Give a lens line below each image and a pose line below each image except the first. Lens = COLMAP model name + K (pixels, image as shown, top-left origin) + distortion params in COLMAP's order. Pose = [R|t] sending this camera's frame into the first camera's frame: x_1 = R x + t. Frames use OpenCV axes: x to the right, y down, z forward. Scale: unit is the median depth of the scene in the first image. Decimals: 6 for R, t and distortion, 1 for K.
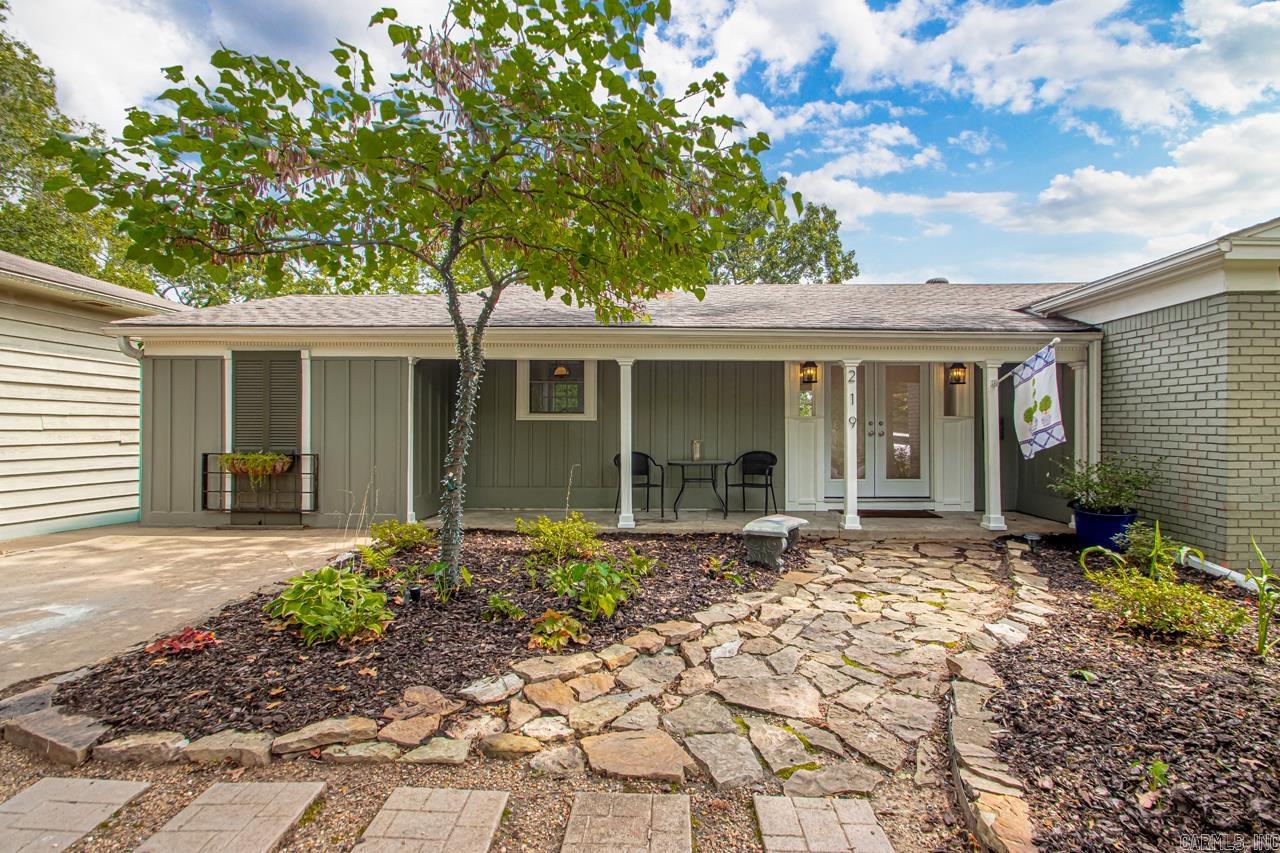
lens RADIAL K [[594.7, 0, 676.1], [0, 594.7, 427.7], [0, 0, 1]] dist [0.001538, -0.000020]
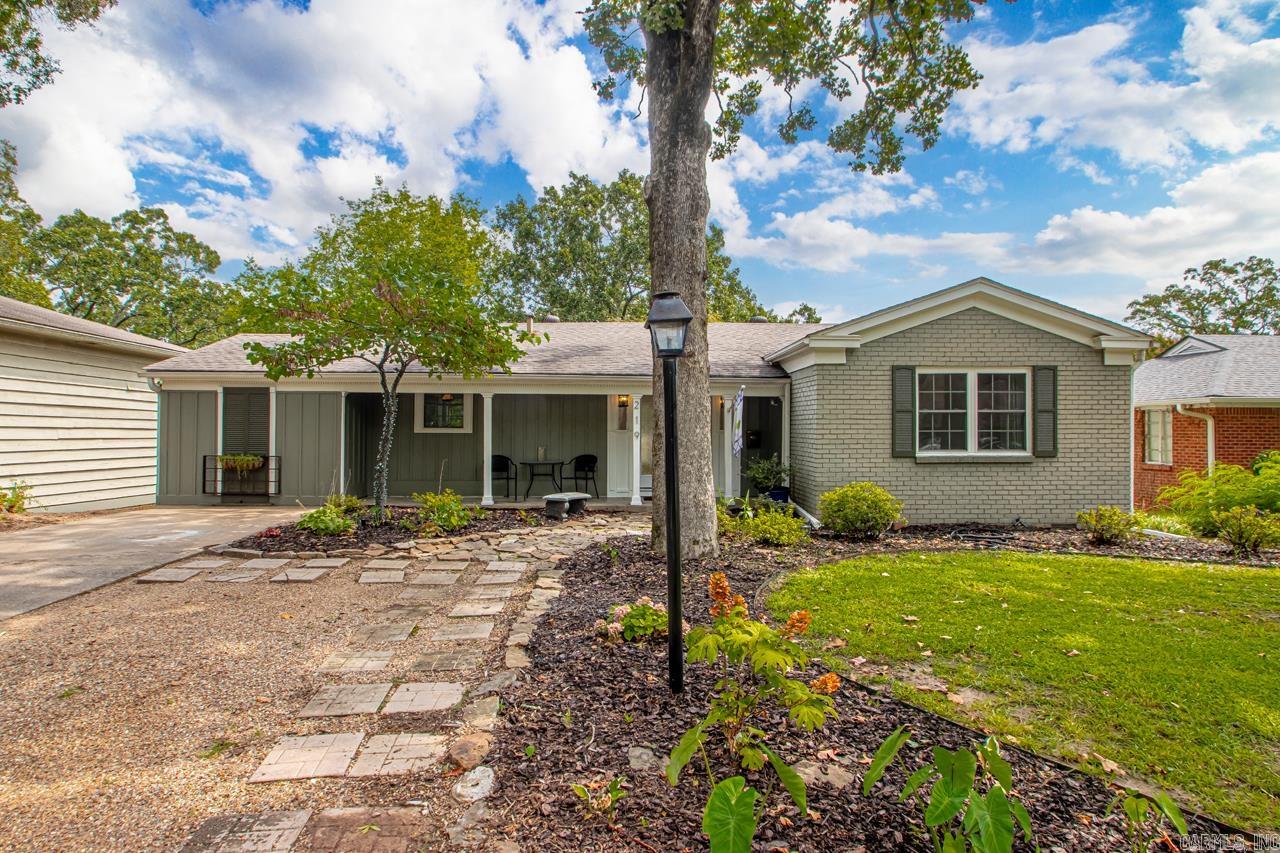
lens RADIAL K [[717.5, 0, 640.0], [0, 717.5, 426.5], [0, 0, 1]] dist [-0.011817, 0.001120]
pose [[0.999147, 0.001311, 0.041281, 0.228350], [-0.001010, 0.999973, -0.007303, -0.017842], [-0.041290, 0.007255, 0.999121, -0.838280]]
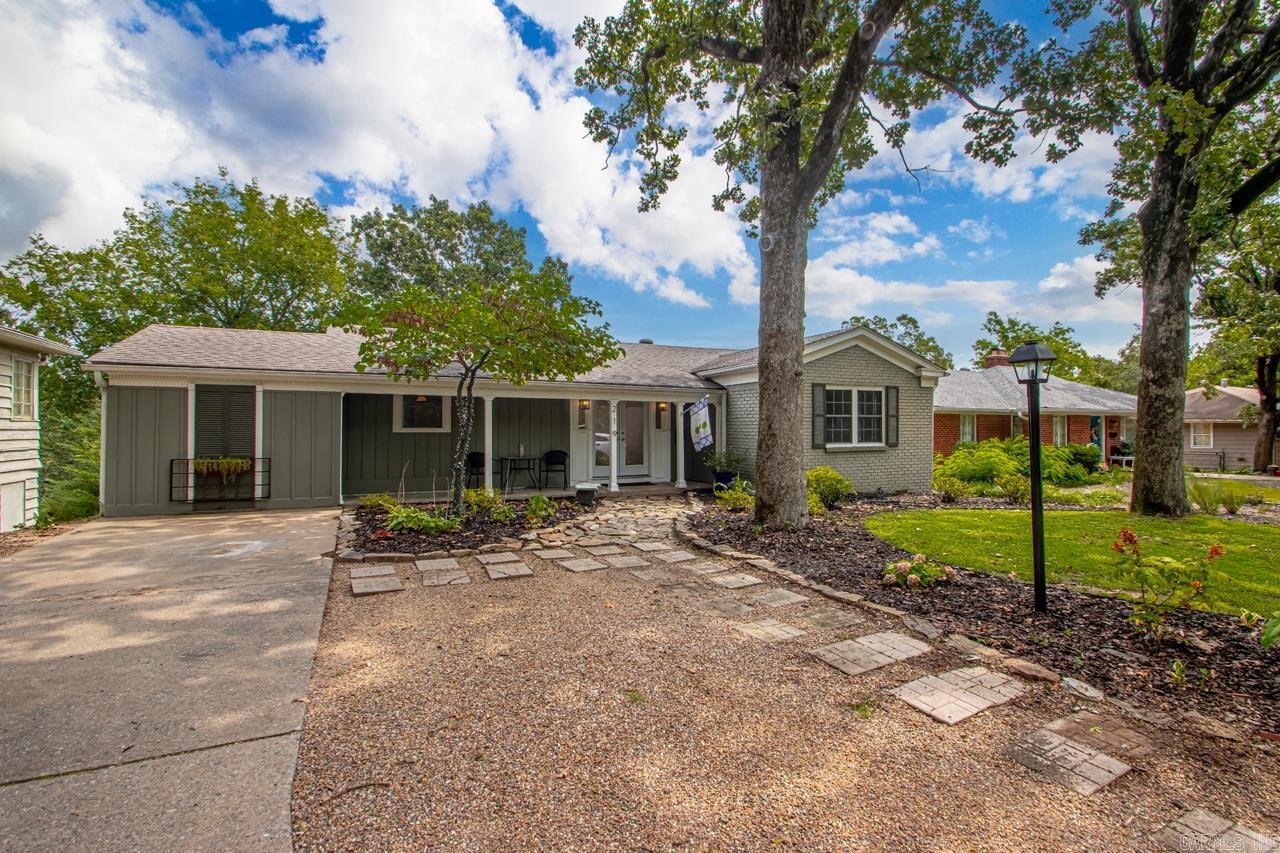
lens RADIAL K [[583.2, 0, 656.2], [0, 583.2, 425.7], [0, 0, 1]] dist [0.027656, -0.024754]
pose [[0.894362, 0.000449, 0.447344, -0.401050], [0.001434, 0.999991, -0.003872, -0.026466], [-0.447342, 0.004104, 0.894354, -0.684111]]
